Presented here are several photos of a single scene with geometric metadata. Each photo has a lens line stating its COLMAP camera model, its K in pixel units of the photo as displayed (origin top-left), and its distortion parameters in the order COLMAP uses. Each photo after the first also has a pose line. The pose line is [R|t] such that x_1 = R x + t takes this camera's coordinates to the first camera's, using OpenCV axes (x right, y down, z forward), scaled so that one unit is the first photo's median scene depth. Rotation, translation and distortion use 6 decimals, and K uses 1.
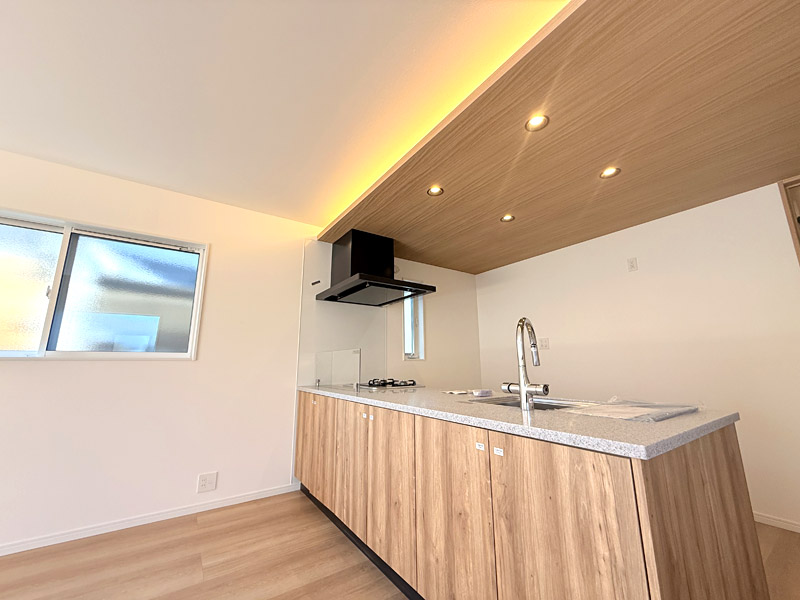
lens RADIAL K [[318.2, 0, 397.9], [0, 318.2, 300.5], [0, 0, 1]] dist [-0.000397, 0.000320]
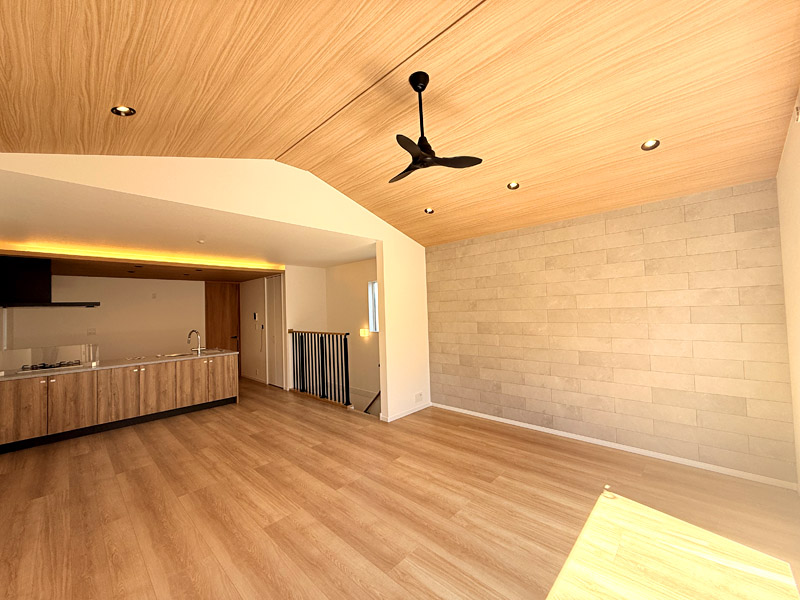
lens RADIAL K [[318.2, 0, 397.9], [0, 318.2, 300.5], [0, 0, 1]] dist [-0.000397, 0.000320]
pose [[-0.210782, 0.040404, 0.976698, -2.795410], [-0.161219, 0.984026, -0.075500, -0.289626], [-0.964147, -0.173377, -0.200901, -0.332447]]
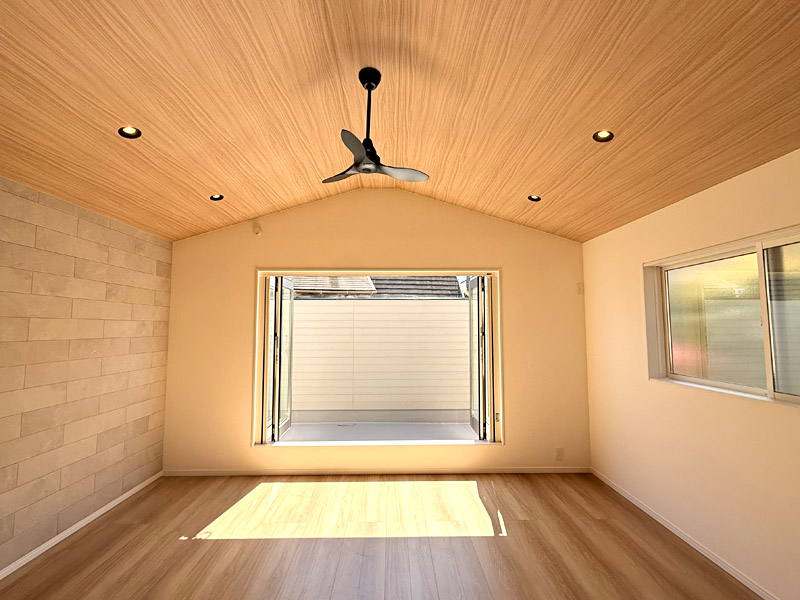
lens RADIAL K [[355.7, 0, 400.0], [0, 355.7, 300.0], [0, 0, 1]] dist [-0.007736, 0.000249]
pose [[-0.542204, -0.058477, -0.838210, -0.888455], [0.170508, 0.969162, -0.177908, -0.252347], [0.822765, -0.239384, -0.515513, -0.006579]]
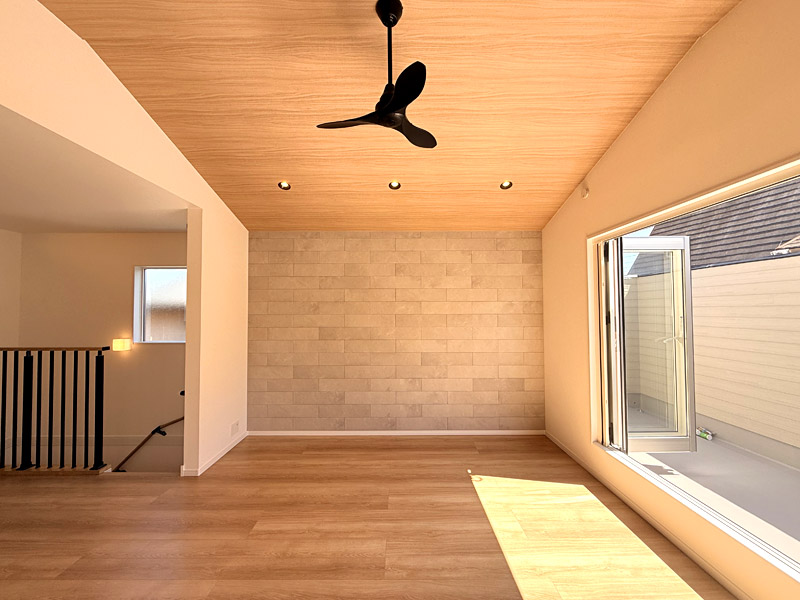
lens RADIAL K [[318.2, 0, 397.9], [0, 318.2, 300.5], [0, 0, 1]] dist [-0.000397, 0.000320]
pose [[-0.827135, 0.024449, 0.561471, -2.224186], [-0.103802, 0.975219, -0.195381, -0.223956], [-0.552334, -0.219889, -0.804100, 0.009393]]
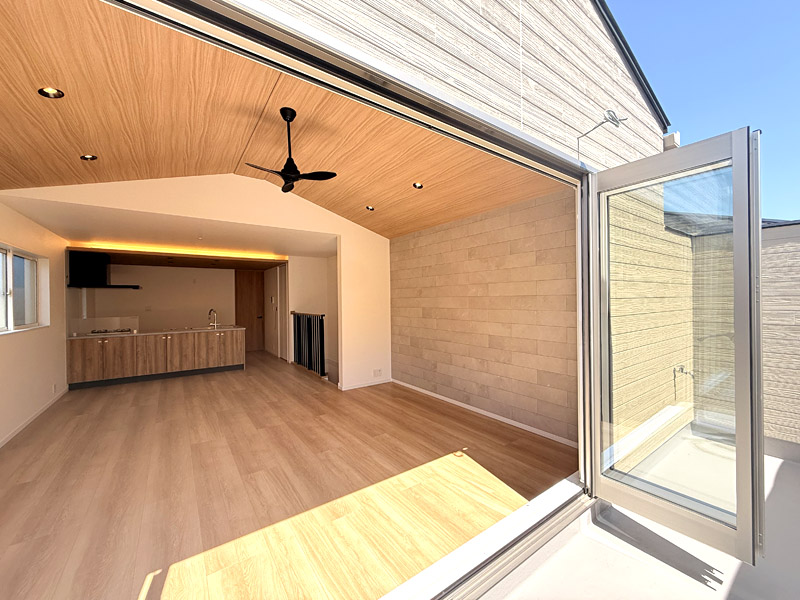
lens RADIAL K [[318.2, 0, 397.9], [0, 318.2, 300.5], [0, 0, 1]] dist [-0.000397, 0.000320]
pose [[-0.019870, 0.002439, 0.999800, -3.192901], [-0.186672, 0.982403, -0.006107, -0.403883], [-0.982221, -0.186756, -0.019065, -1.117685]]
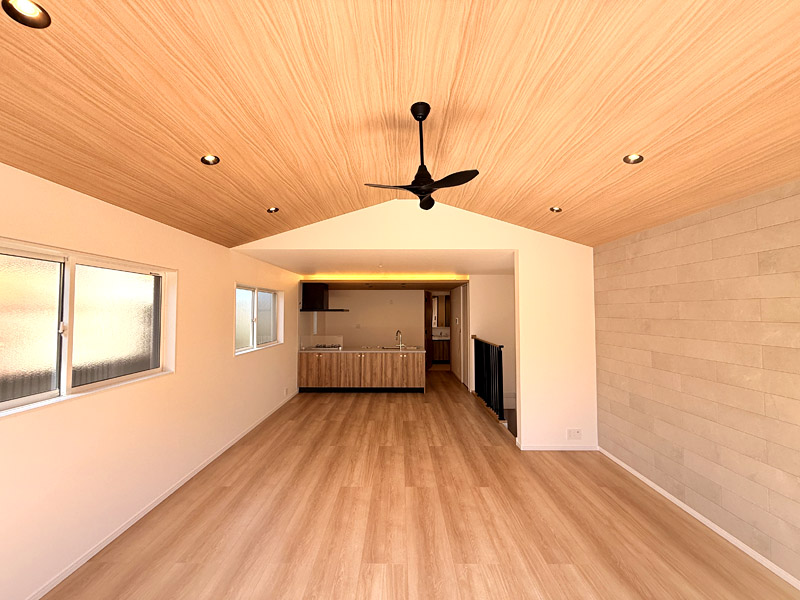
lens RADIAL K [[318.2, 0, 397.9], [0, 318.2, 300.5], [0, 0, 1]] dist [-0.000397, 0.000320]
pose [[0.565605, 0.034873, 0.823938, -2.701138], [-0.165551, 0.983568, 0.072016, -0.553165], [-0.807888, -0.177136, 0.562085, -1.192101]]
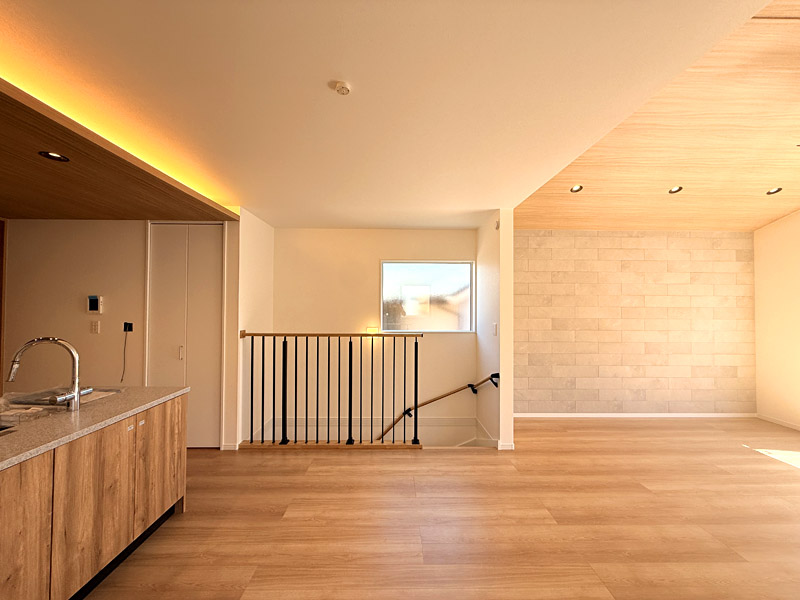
lens RADIAL K [[318.2, 0, 397.9], [0, 318.2, 300.5], [0, 0, 1]] dist [-0.000397, 0.000320]
pose [[-0.835928, 0.009554, 0.548756, -0.997764], [-0.109547, 0.976825, -0.183881, -0.002855], [-0.537796, -0.213826, -0.815509, 1.004371]]
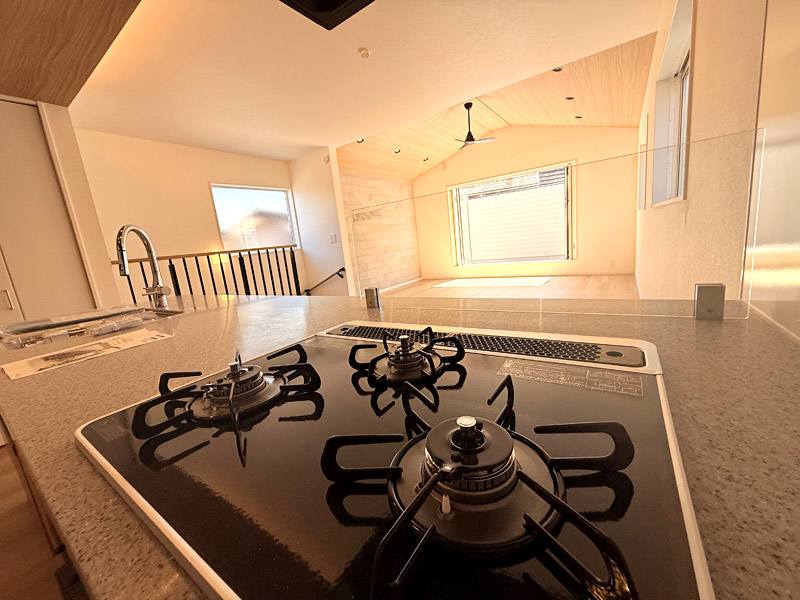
lens RADIAL K [[318.2, 0, 397.9], [0, 318.2, 300.5], [0, 0, 1]] dist [-0.000397, 0.000320]
pose [[-0.925438, 0.172643, -0.337282, -0.022600], [0.183952, 0.982934, -0.001601, 0.339748], [0.331249, -0.063525, -0.941402, 1.698207]]
